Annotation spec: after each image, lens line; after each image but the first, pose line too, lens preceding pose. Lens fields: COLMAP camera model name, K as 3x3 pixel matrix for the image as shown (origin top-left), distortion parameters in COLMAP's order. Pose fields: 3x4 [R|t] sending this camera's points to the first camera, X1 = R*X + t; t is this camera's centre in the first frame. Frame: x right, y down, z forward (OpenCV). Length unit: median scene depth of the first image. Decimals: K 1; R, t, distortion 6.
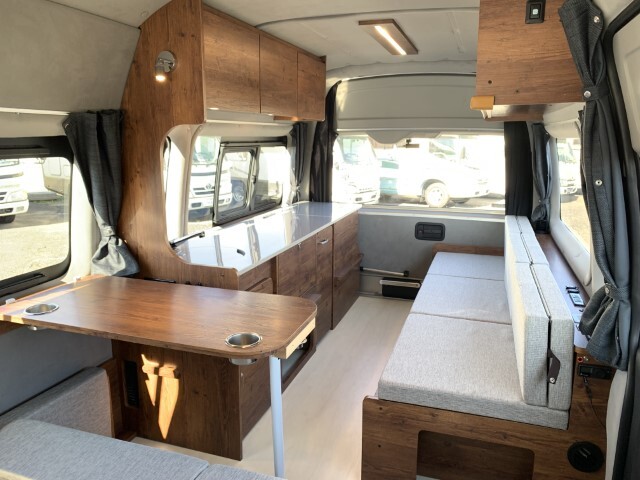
lens RADIAL K [[492.8, 0, 320.0], [0, 492.8, 240.0], [0, 0, 1]] dist [0.004498, -0.000089]
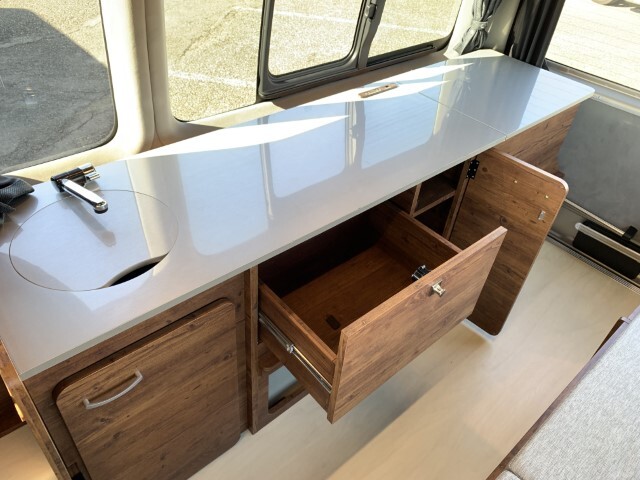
lens RADIAL K [[492.8, 0, 320.0], [0, 492.8, 240.0], [0, 0, 1]] dist [0.004498, -0.000089]
pose [[0.861247, 0.370562, -0.347760, 0.078689], [-0.170864, 0.855628, 0.488576, -0.144824], [0.478601, -0.361365, 0.800223, 0.432339]]
